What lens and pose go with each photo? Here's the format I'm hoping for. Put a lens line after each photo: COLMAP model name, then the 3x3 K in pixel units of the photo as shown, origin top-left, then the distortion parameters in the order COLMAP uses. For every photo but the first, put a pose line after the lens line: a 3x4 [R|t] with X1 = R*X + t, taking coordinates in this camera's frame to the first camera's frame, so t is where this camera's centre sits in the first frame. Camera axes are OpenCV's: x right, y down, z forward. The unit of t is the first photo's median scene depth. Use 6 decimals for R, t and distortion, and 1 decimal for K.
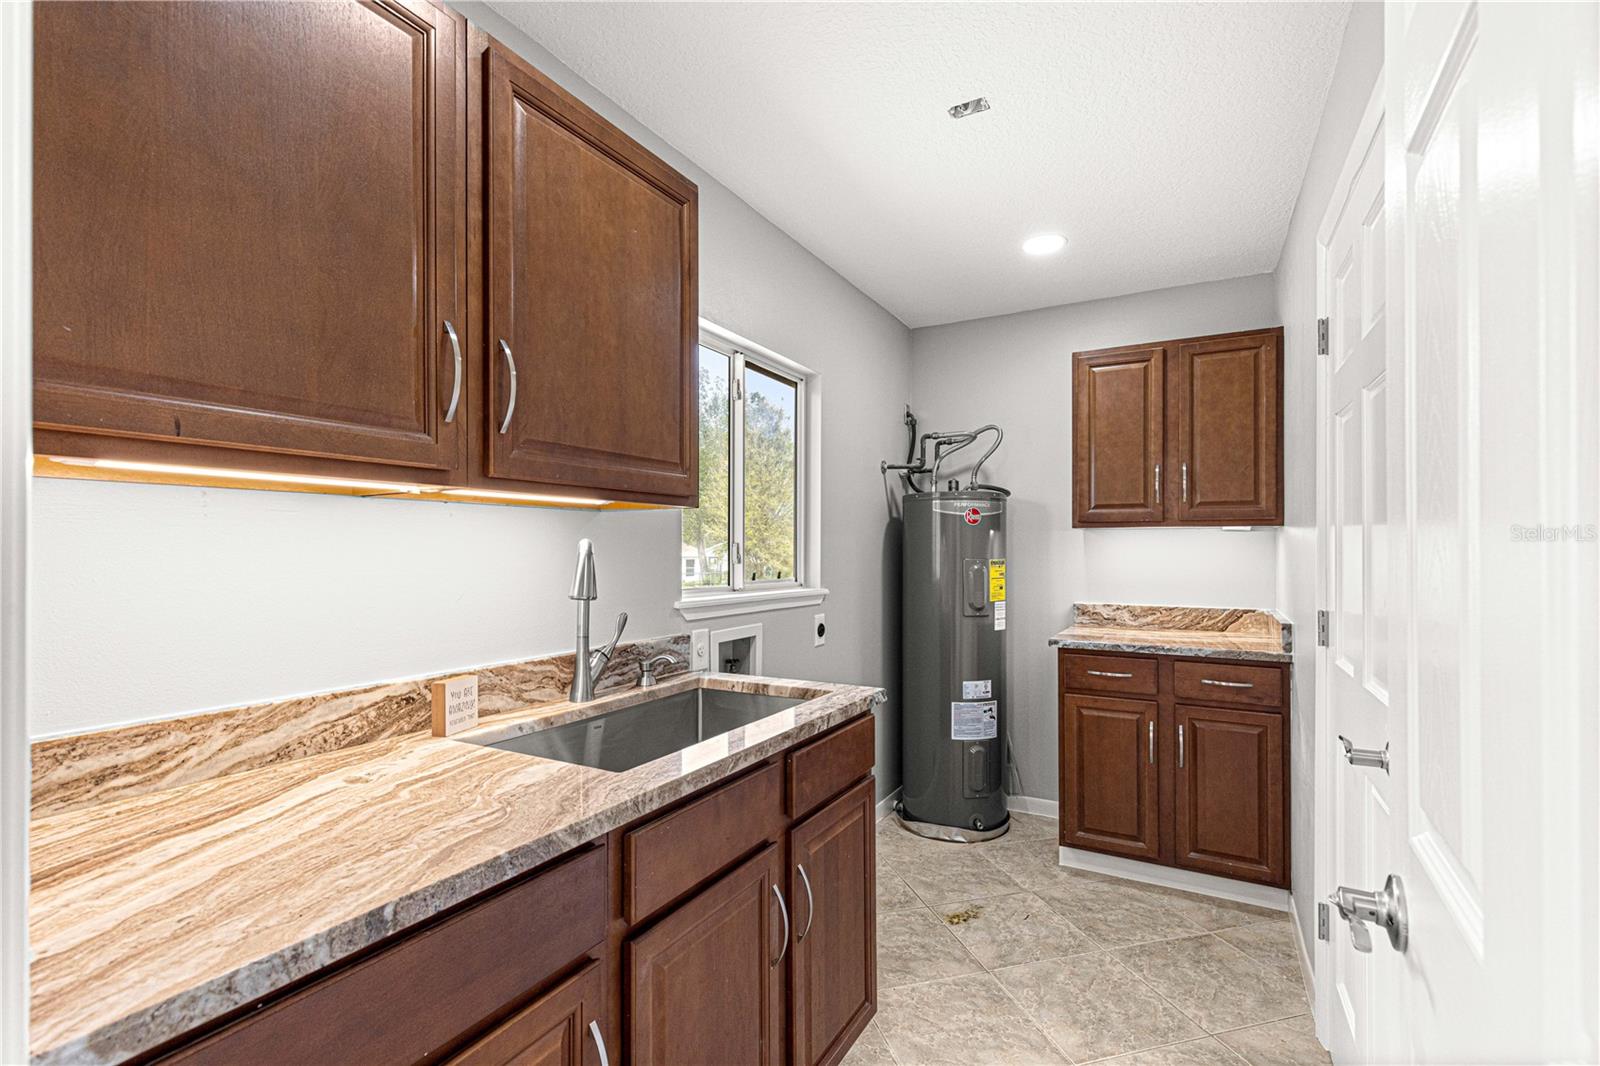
lens RADIAL K [[713.6, 0, 802.9], [0, 713.6, 544.6], [0, 0, 1]] dist [0.003748, -0.000083]
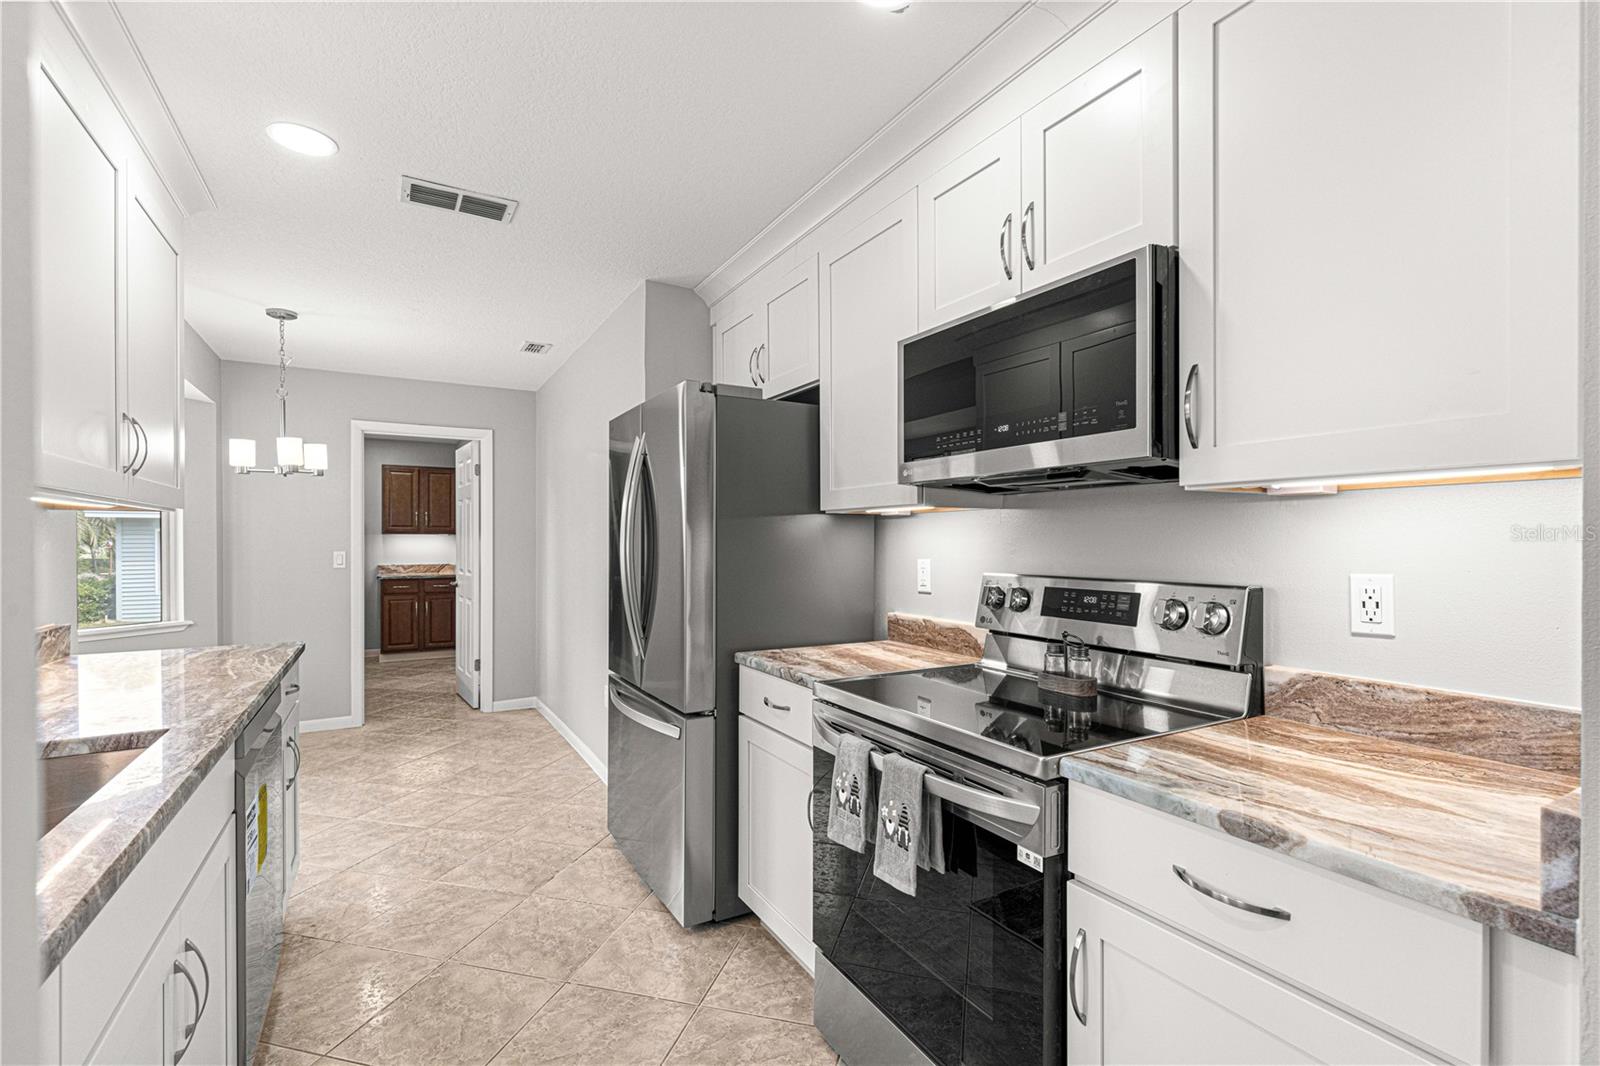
lens RADIAL K [[723.4, 0, 799.2], [0, 723.4, 542.8], [0, 0, 1]] dist [0.010094, -0.000600]
pose [[0.517660, 0.003459, 0.855580, -1.043633], [-0.001881, 0.999994, -0.002905, 0.012365], [-0.855585, -0.000105, 0.517663, -1.574191]]
